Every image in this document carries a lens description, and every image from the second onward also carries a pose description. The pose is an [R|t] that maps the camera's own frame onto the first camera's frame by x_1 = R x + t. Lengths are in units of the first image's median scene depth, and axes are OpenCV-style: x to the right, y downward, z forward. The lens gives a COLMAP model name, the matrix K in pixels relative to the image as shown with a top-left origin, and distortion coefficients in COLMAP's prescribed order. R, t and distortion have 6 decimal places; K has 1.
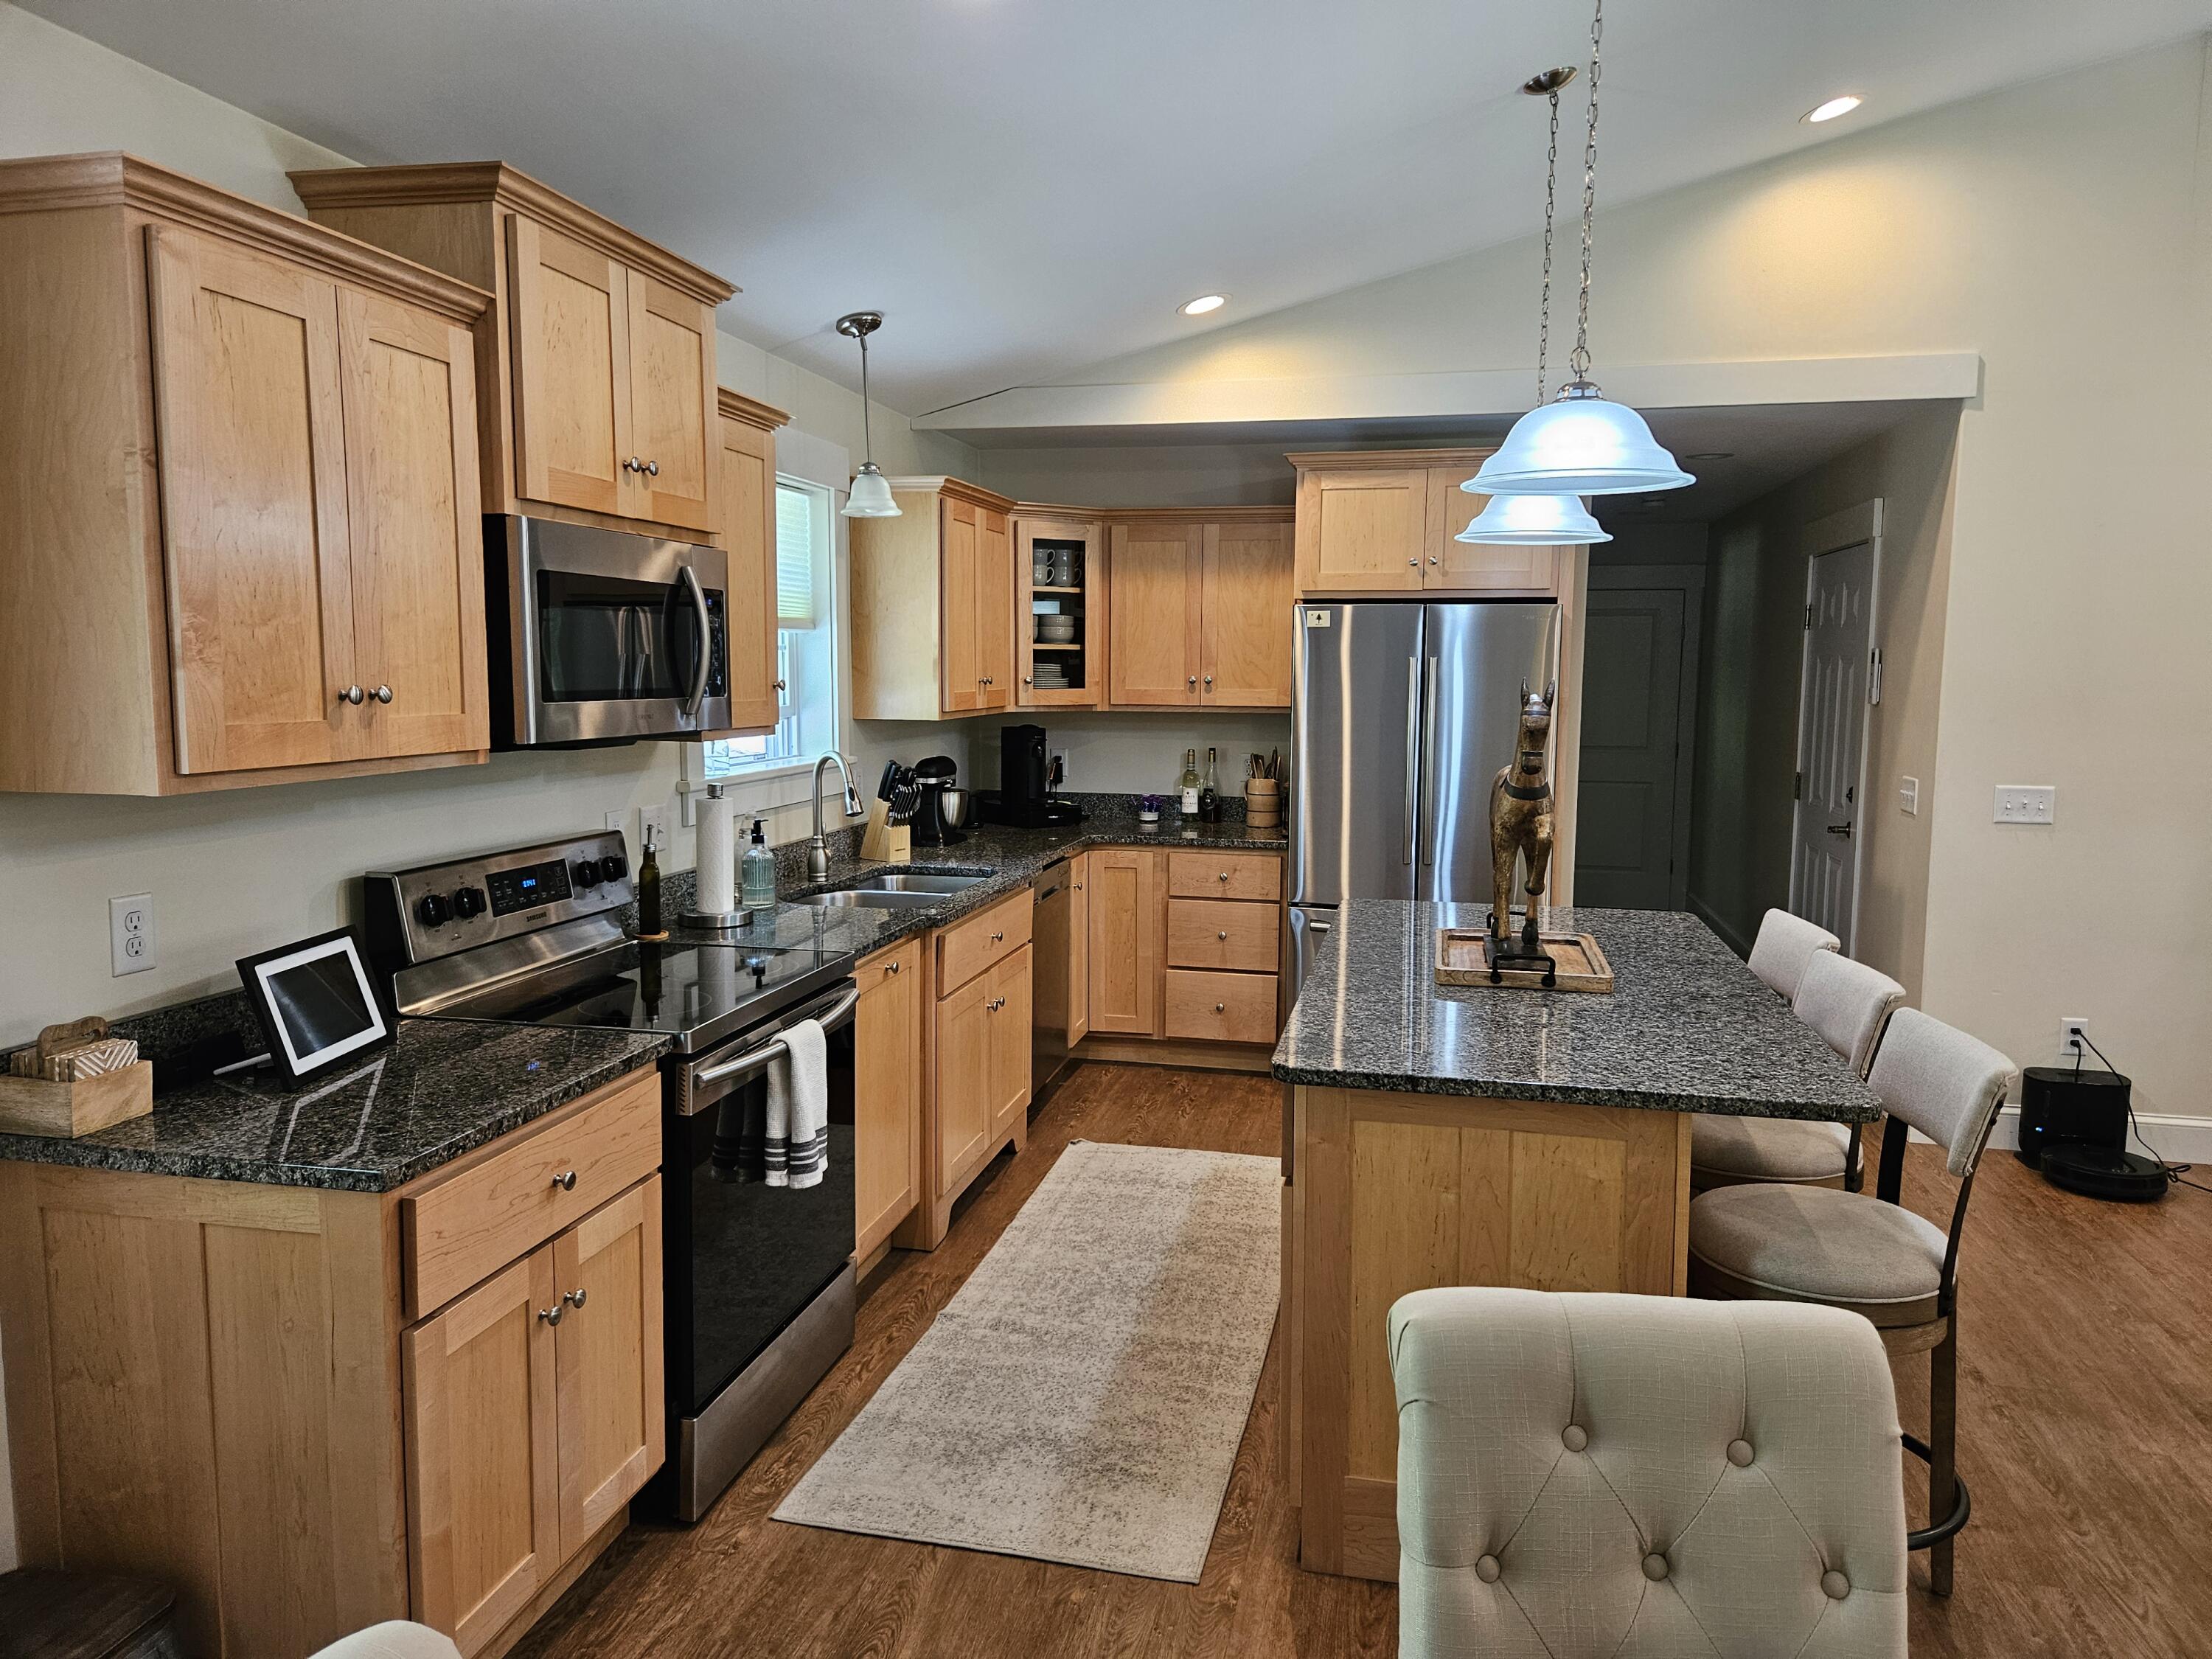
lens RADIAL K [[1427.6, 0, 1106.0], [0, 1427.6, 829.5], [0, 0, 1]] dist [-0.000004, 0.000481]
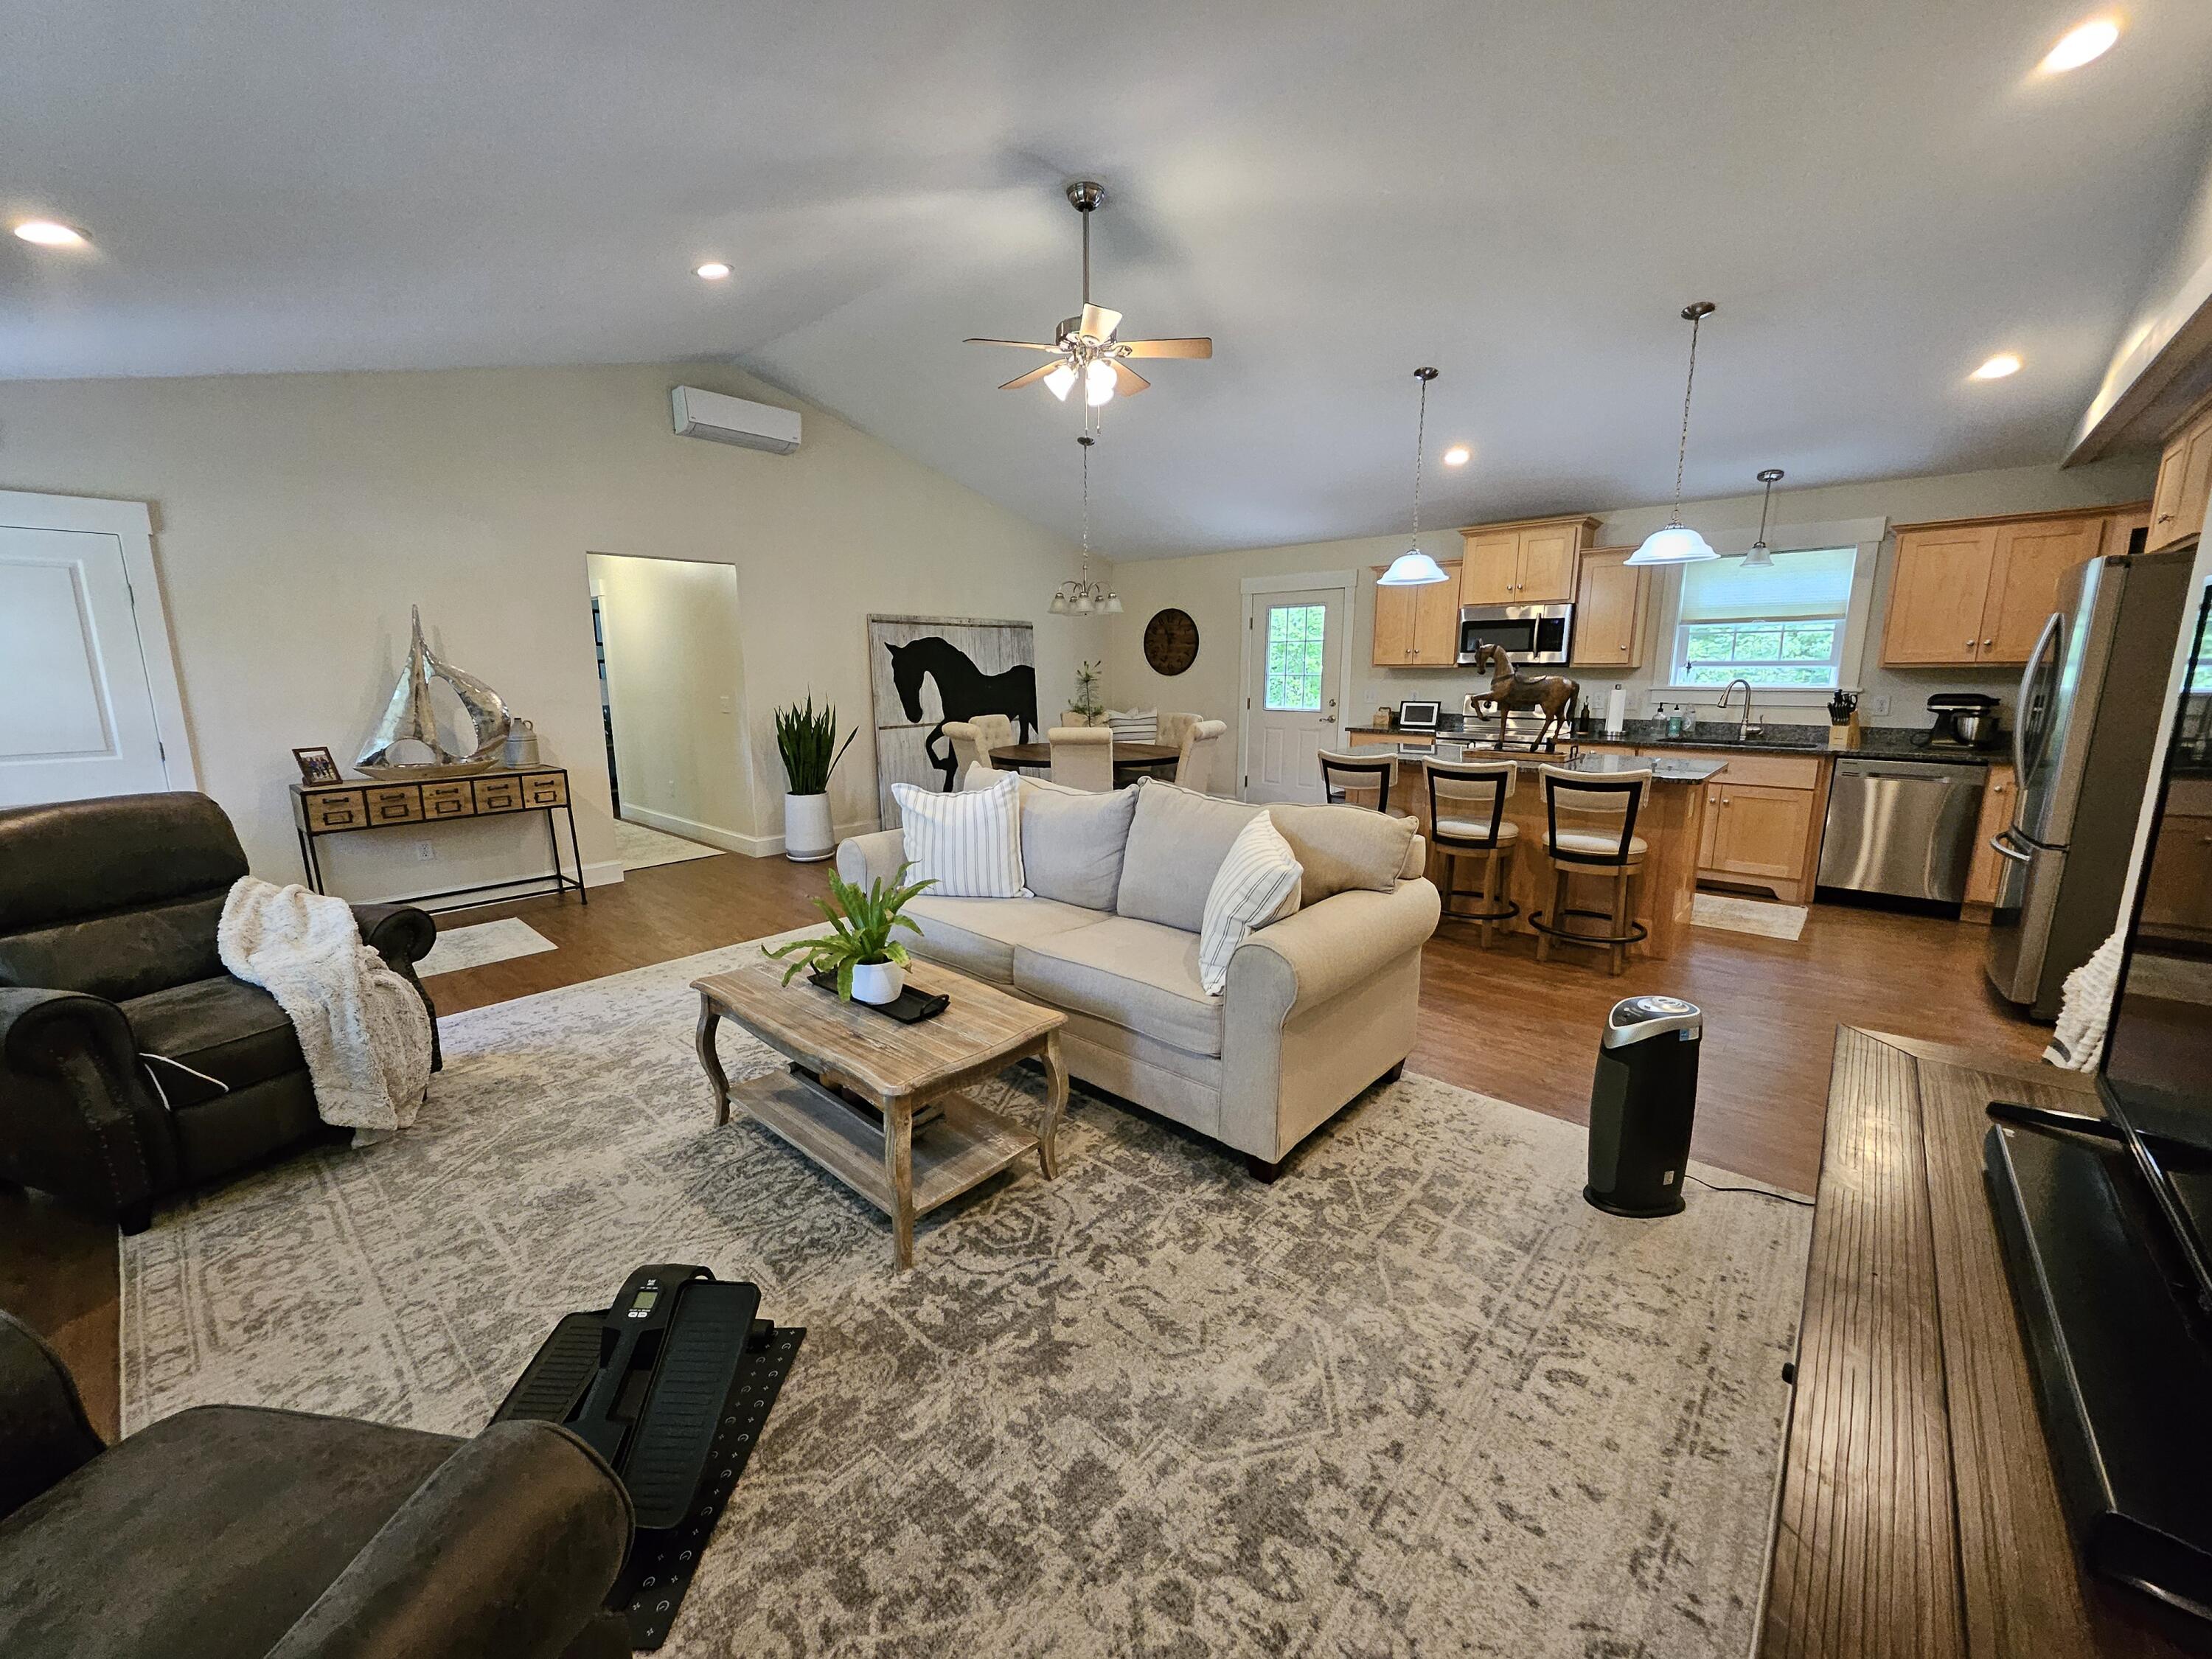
lens RADIAL K [[877.1, 0, 1074.3], [0, 877.1, 831.6], [0, 0, 1]] dist [0.000537, -0.000023]
pose [[-0.483913, 0.157984, -0.860737, 1.856461], [-0.096854, 0.967858, 0.232098, -0.052291], [0.869740, 0.195681, -0.453058, 0.959595]]
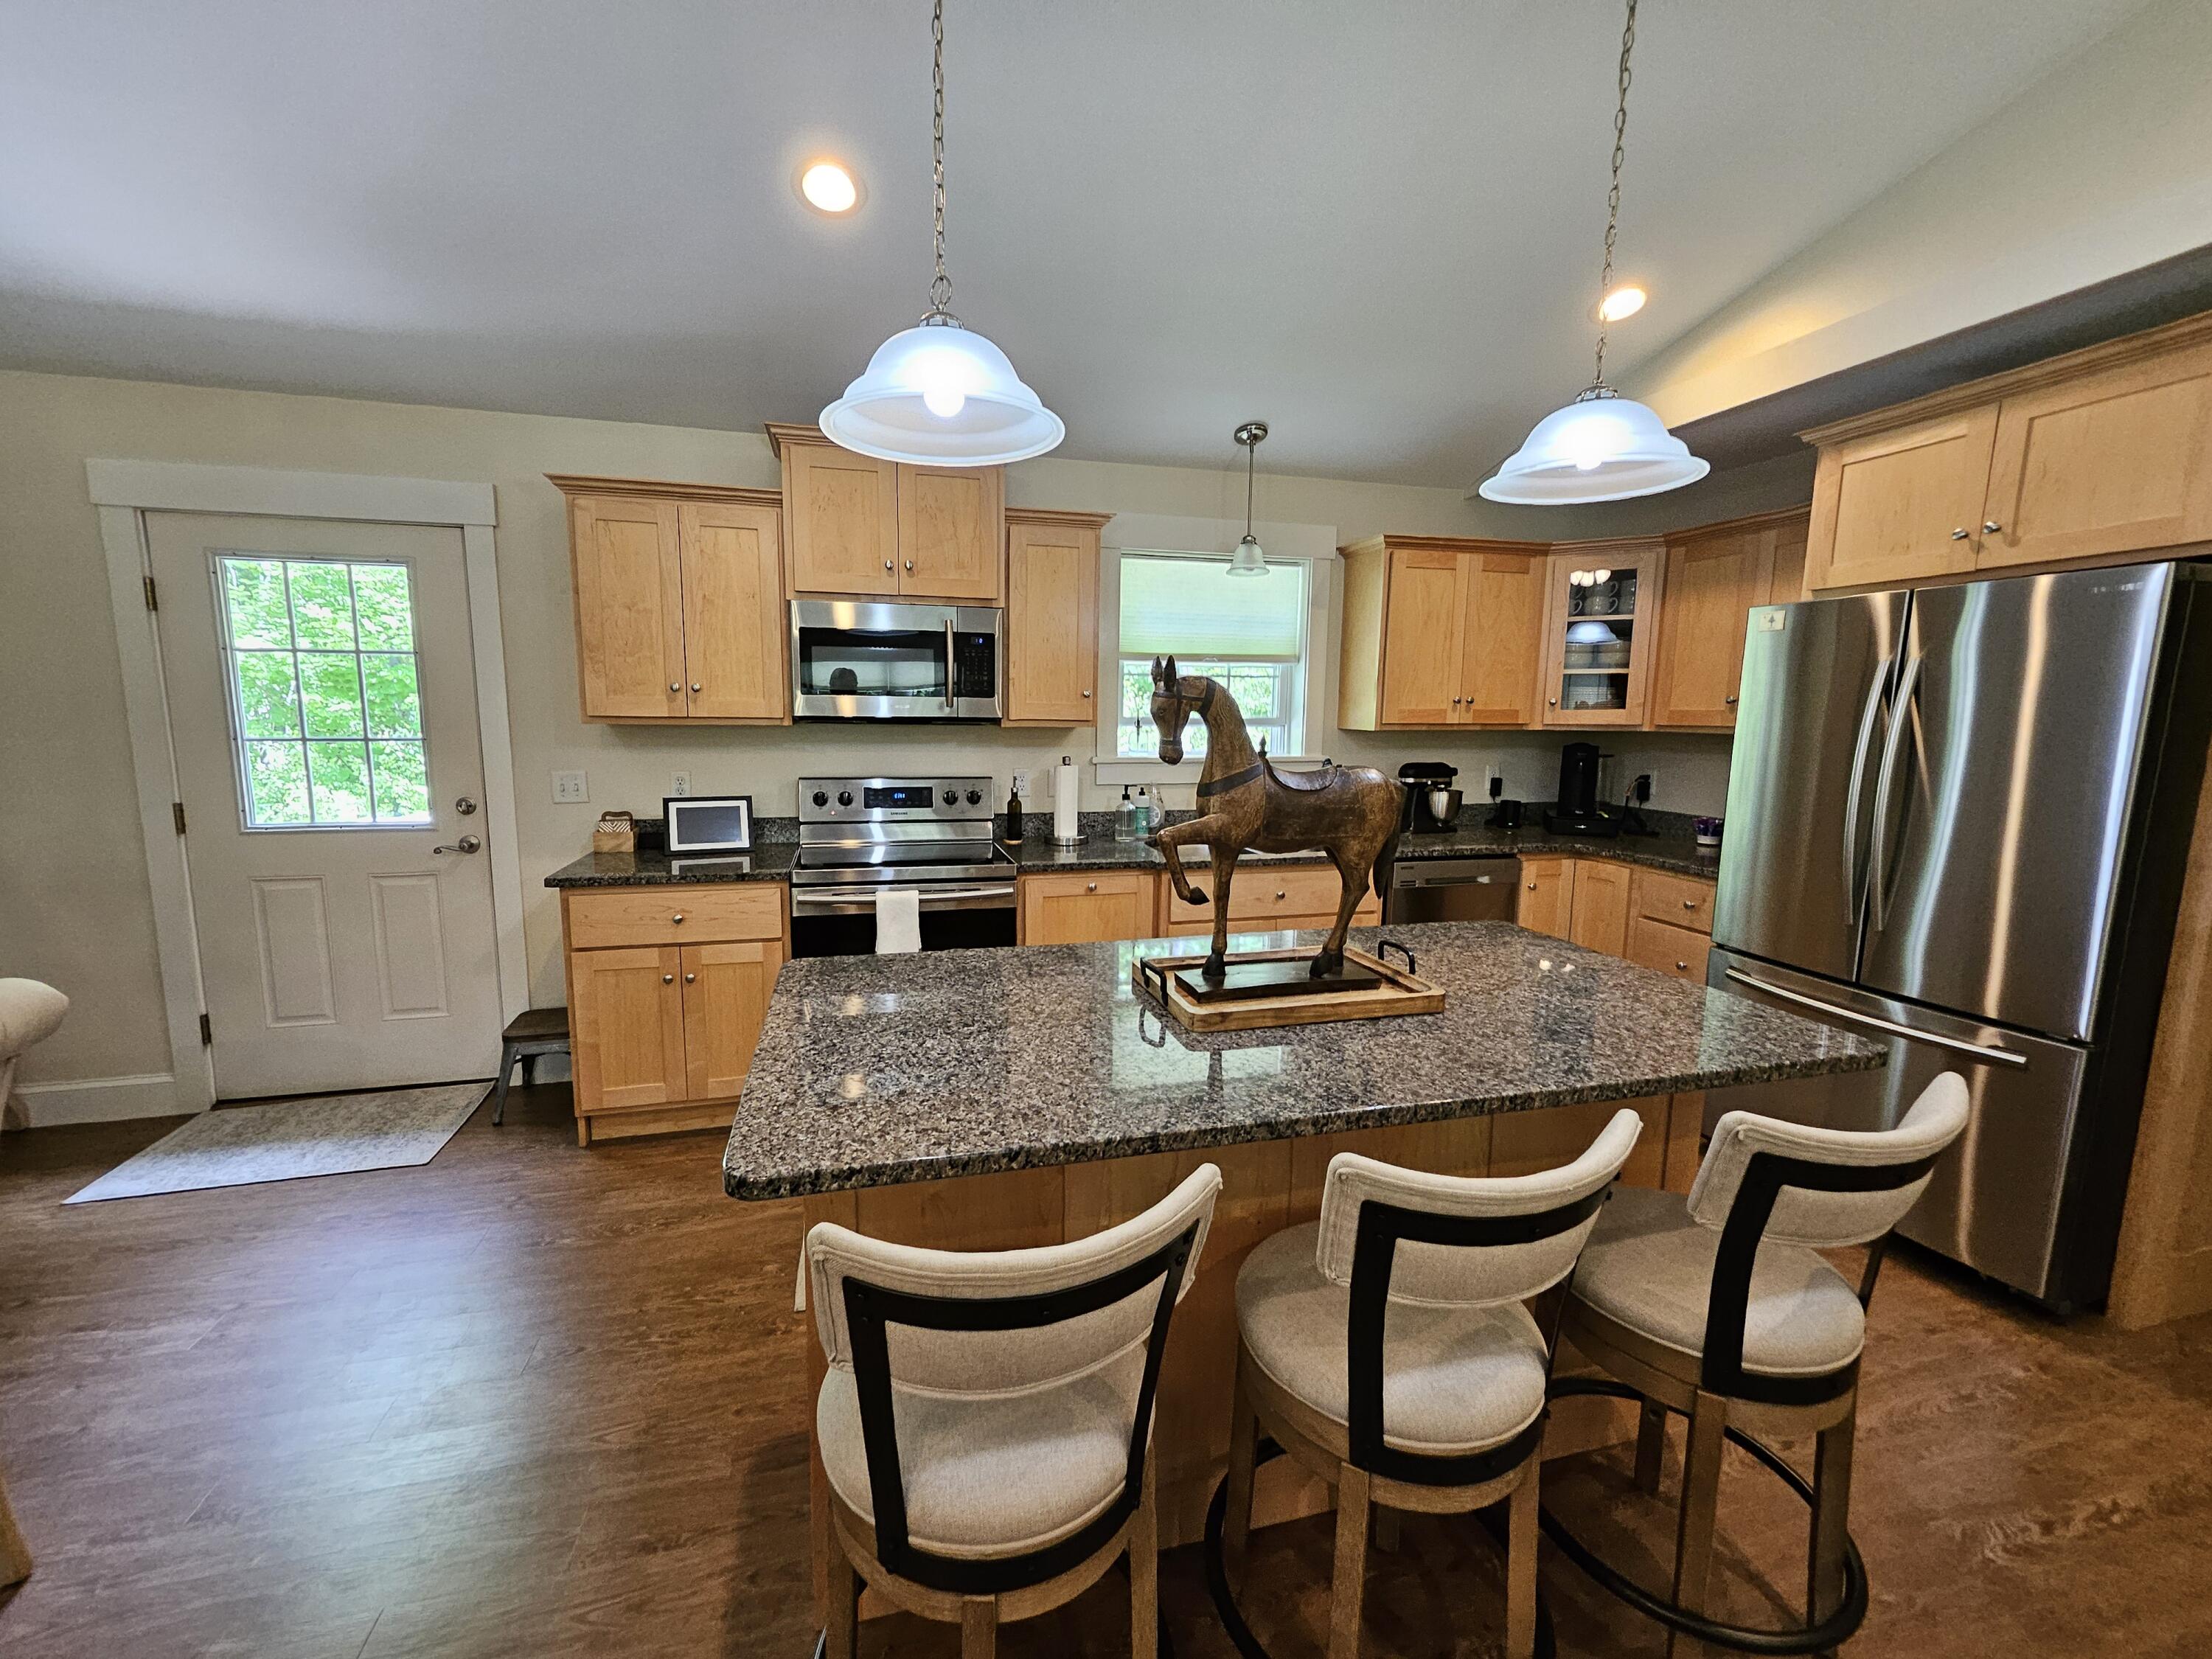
lens RADIAL K [[877.1, 0, 1074.3], [0, 877.1, 831.6], [0, 0, 1]] dist [0.000537, -0.000023]
pose [[0.464363, 0.119410, -0.877558, 0.642803], [-0.107092, 0.991169, 0.078201, -0.027492], [0.879146, 0.057665, 0.473050, 0.575862]]
